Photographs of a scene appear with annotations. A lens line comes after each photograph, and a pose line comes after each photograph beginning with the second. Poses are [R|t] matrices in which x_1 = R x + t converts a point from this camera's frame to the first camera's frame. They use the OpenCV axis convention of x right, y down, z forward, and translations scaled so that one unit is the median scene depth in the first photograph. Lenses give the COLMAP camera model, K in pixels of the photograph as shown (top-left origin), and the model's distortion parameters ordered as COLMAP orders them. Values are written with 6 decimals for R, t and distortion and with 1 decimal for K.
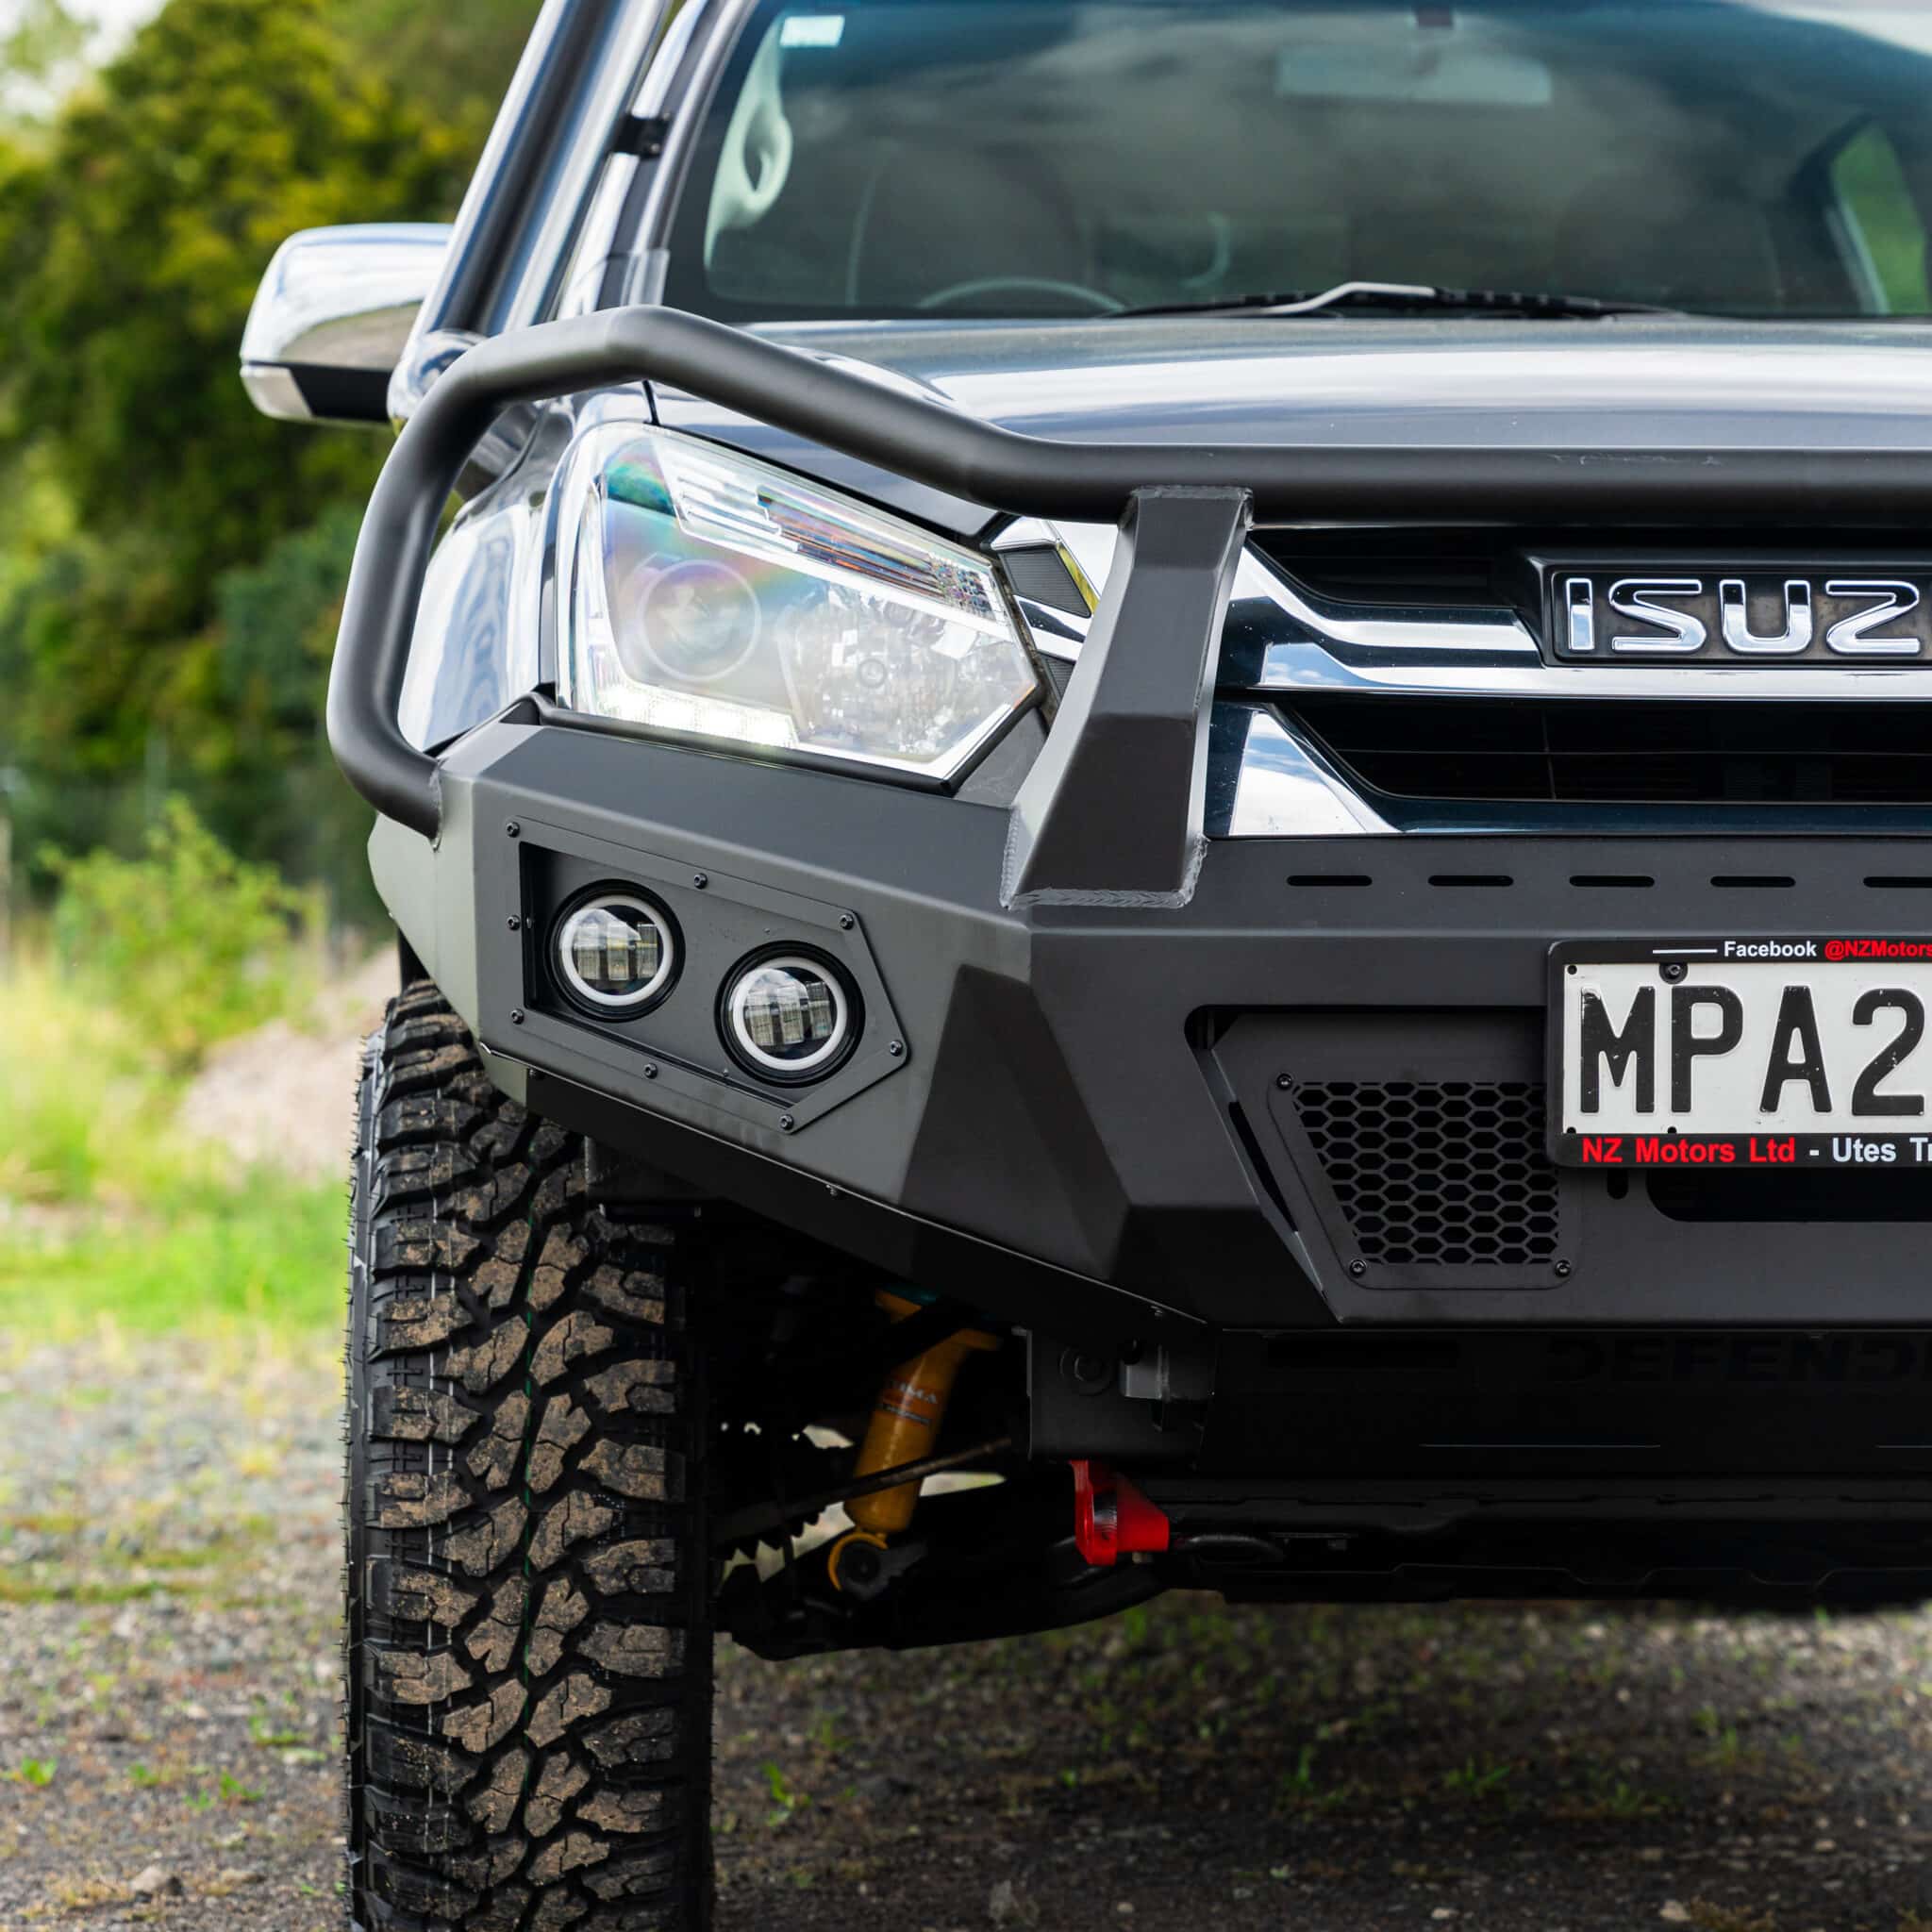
lens RADIAL K [[6849.8, 0, 892.7], [0, 6849.8, 967.7], [0, 0, 1]] dist [0.197755, -2.479796]
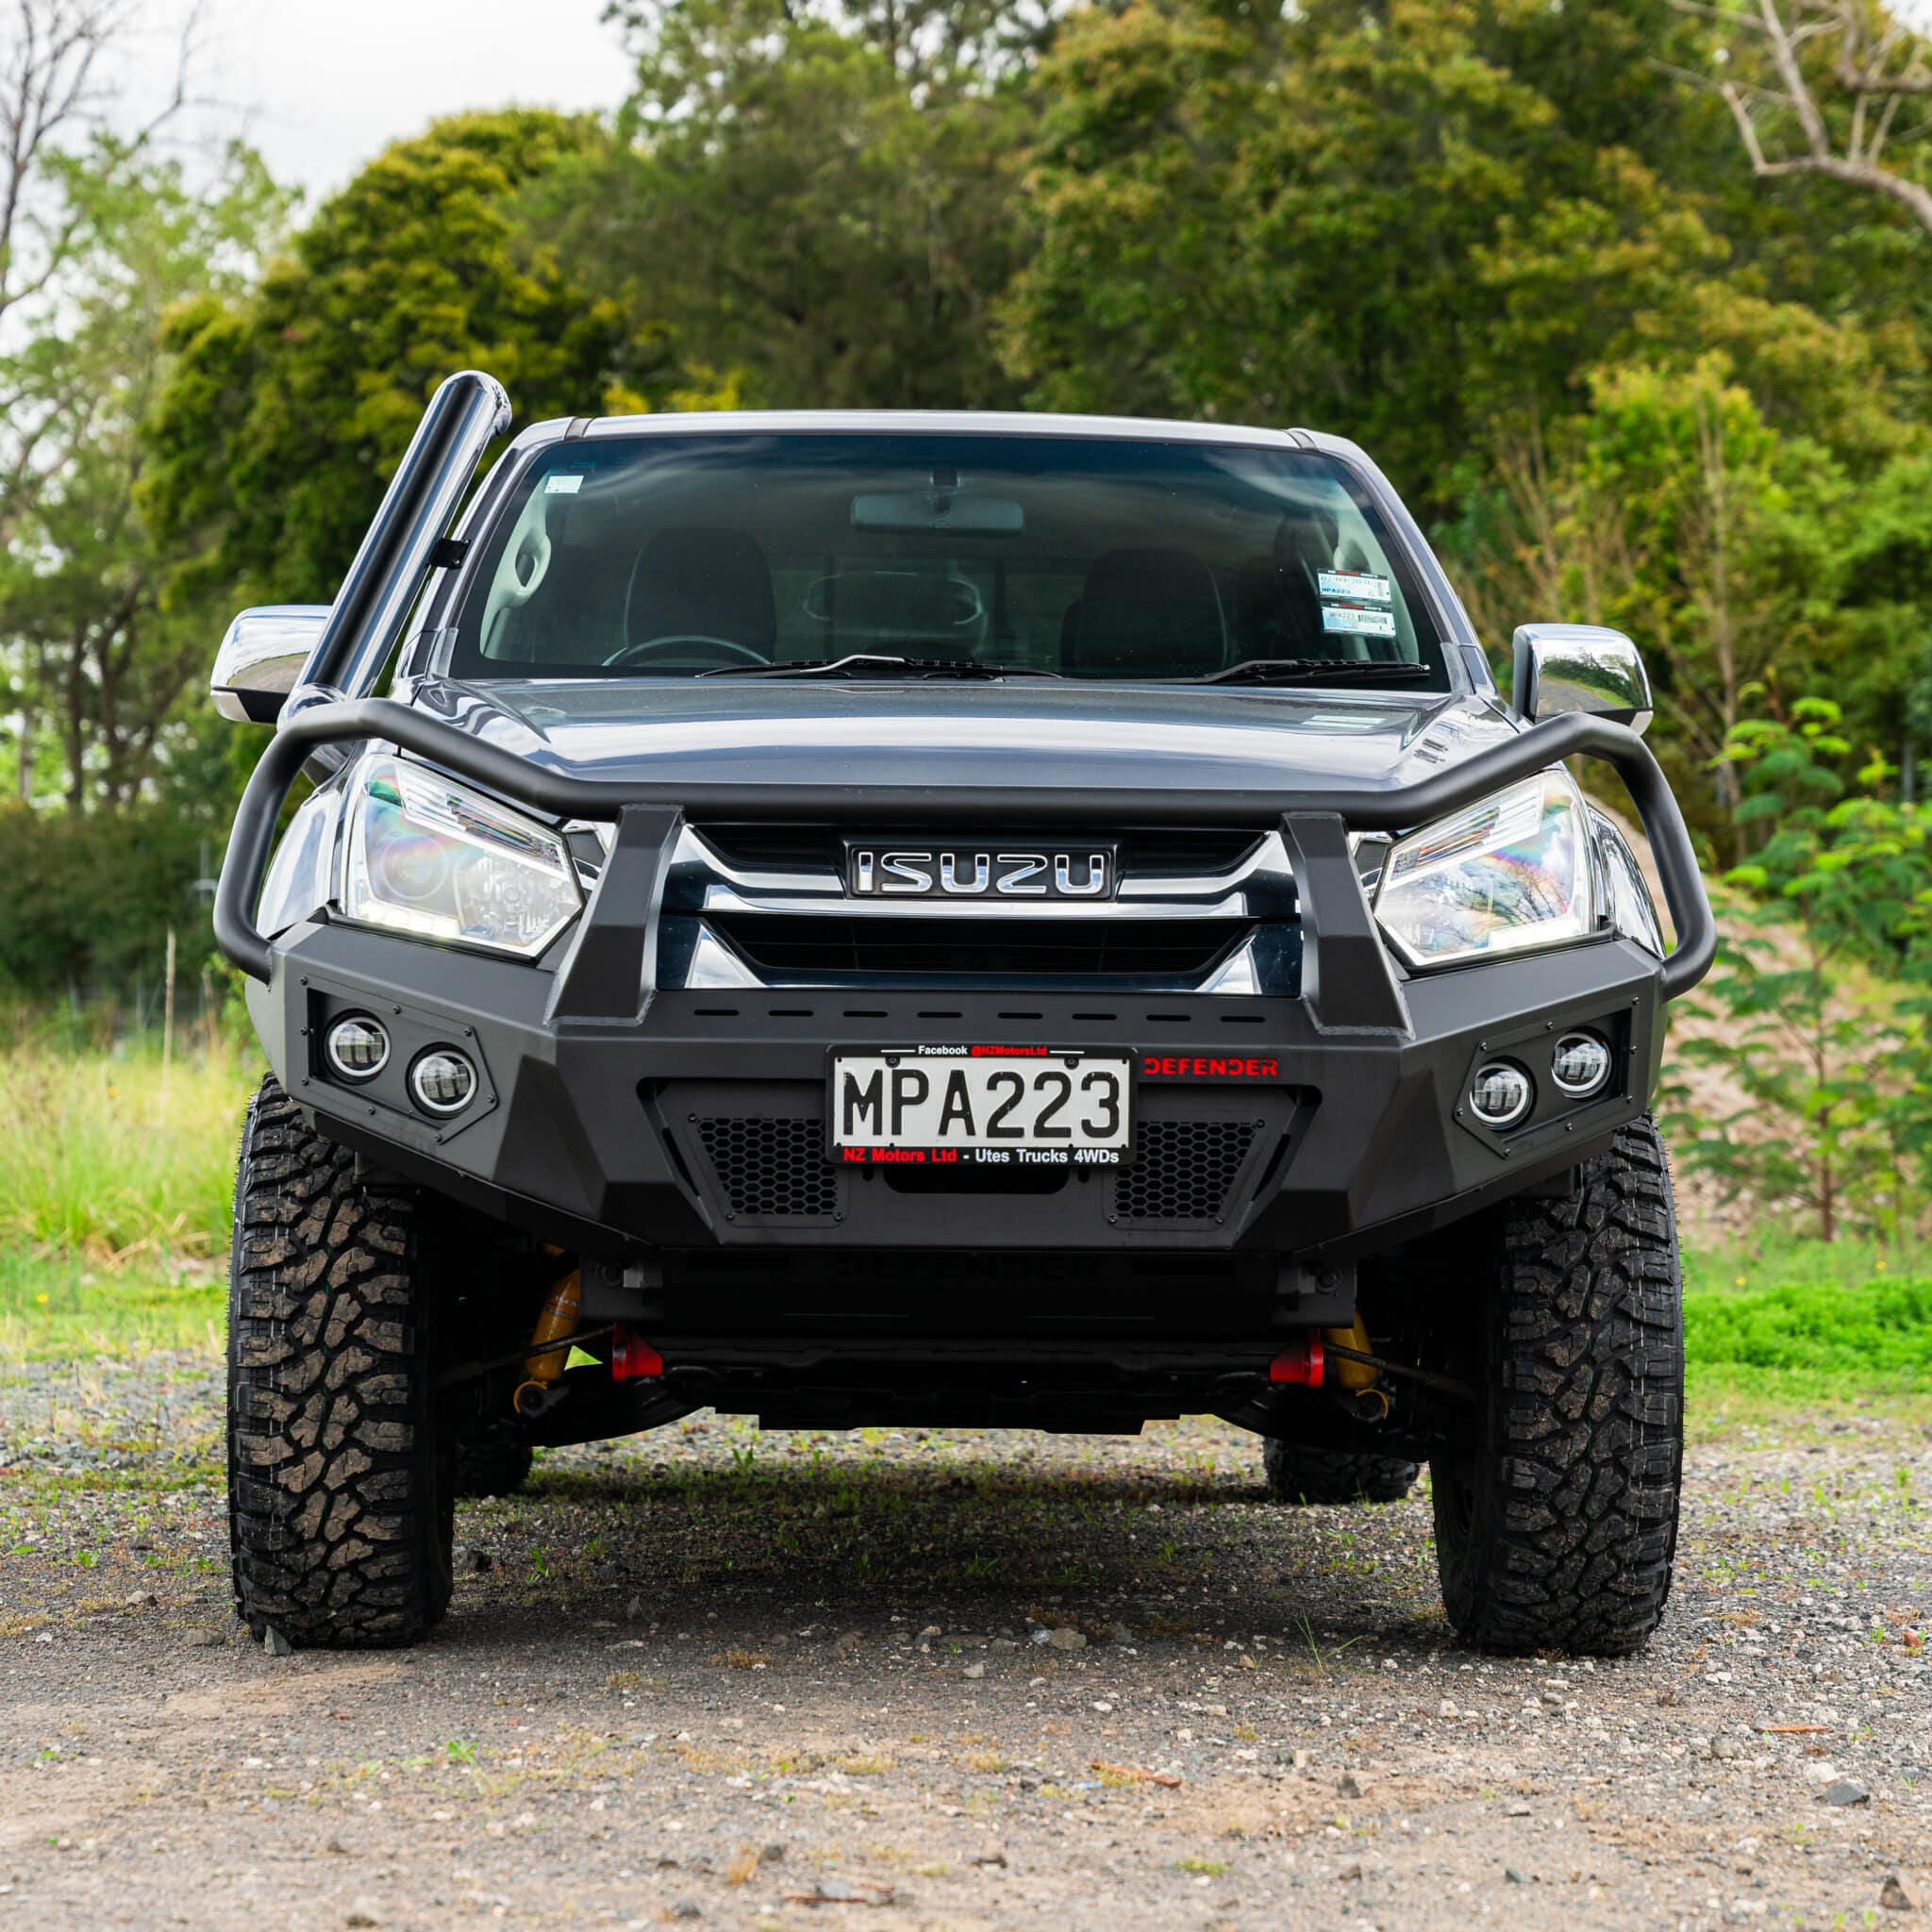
lens RADIAL K [[7052.9, 0, 966.0], [0, 7052.9, 923.3], [0, 0, 1]] dist [0.109512, 2.543113]
pose [[0.999559, 0.006462, -0.028993, 0.171904], [-0.007025, 0.999788, -0.019365, -0.000049], [0.028862, 0.019560, 0.999392, -0.870369]]
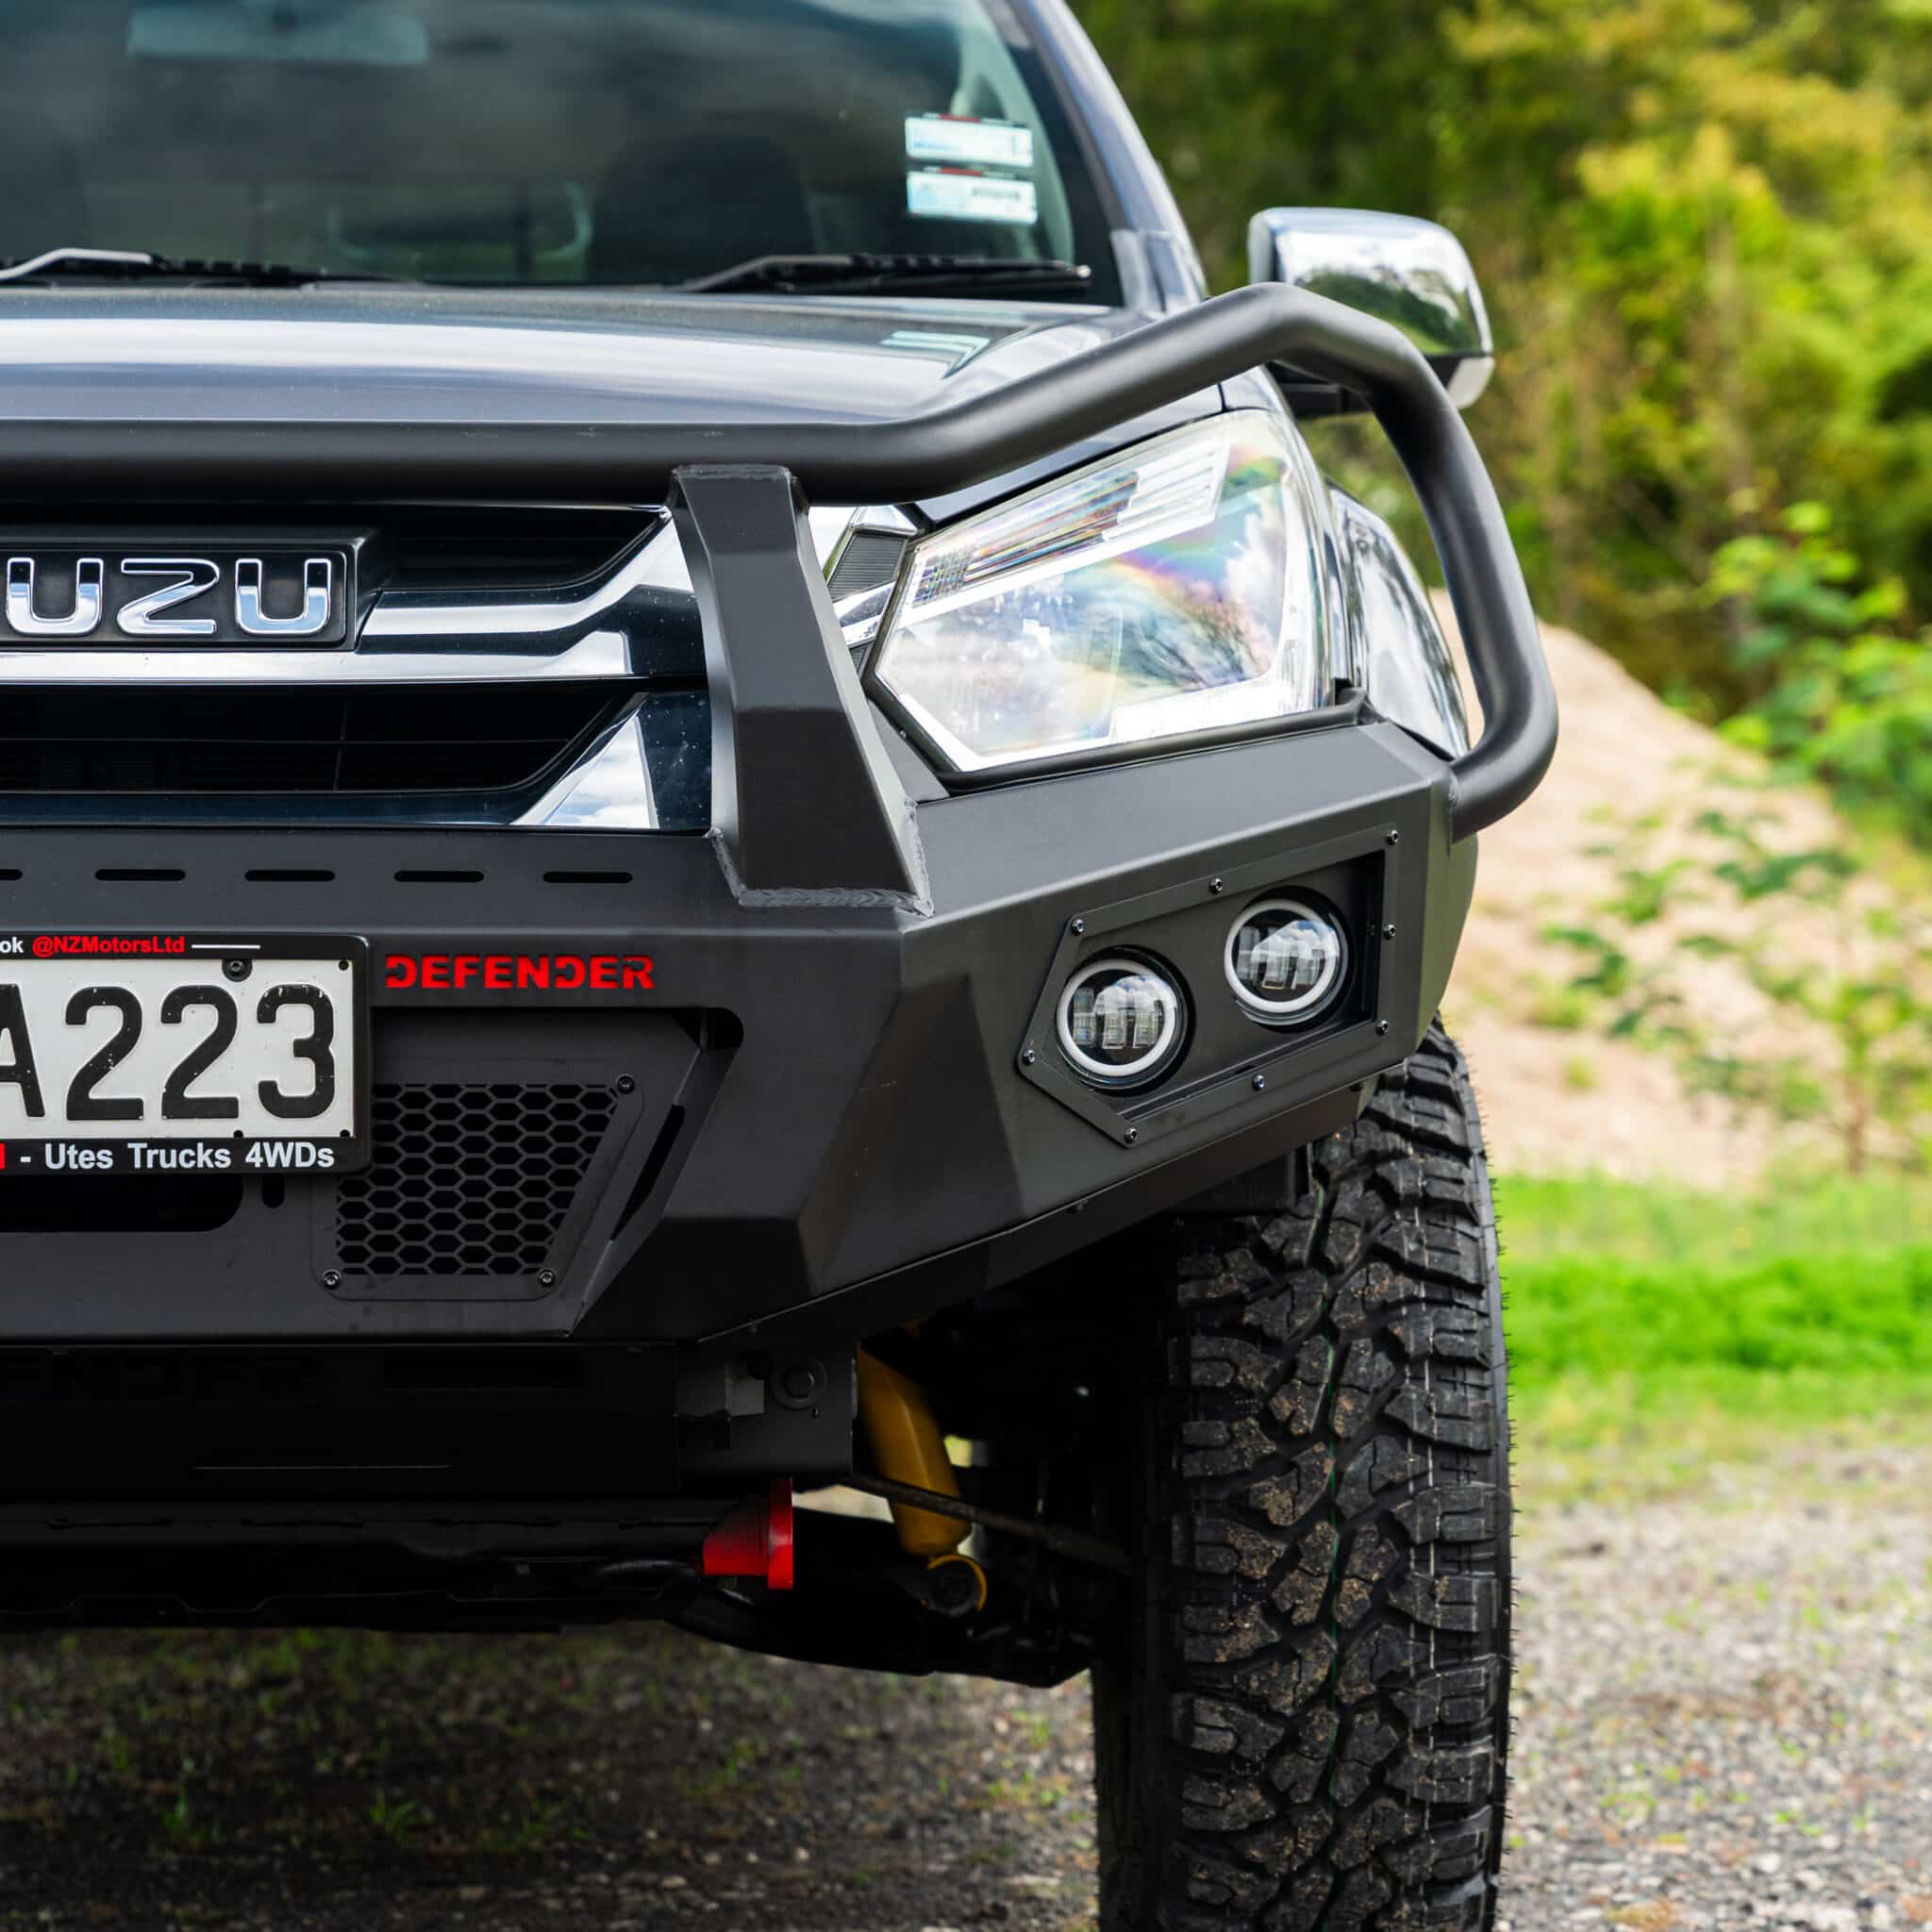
lens RADIAL K [[7052.9, 0, 966.0], [0, 7052.9, 923.3], [0, 0, 1]] dist [0.109512, 2.543113]
pose [[0.999330, -0.003583, -0.036417, 0.270554], [0.003366, 0.999976, -0.006025, 0.000522], [0.036438, 0.005899, 0.999318, 0.023512]]
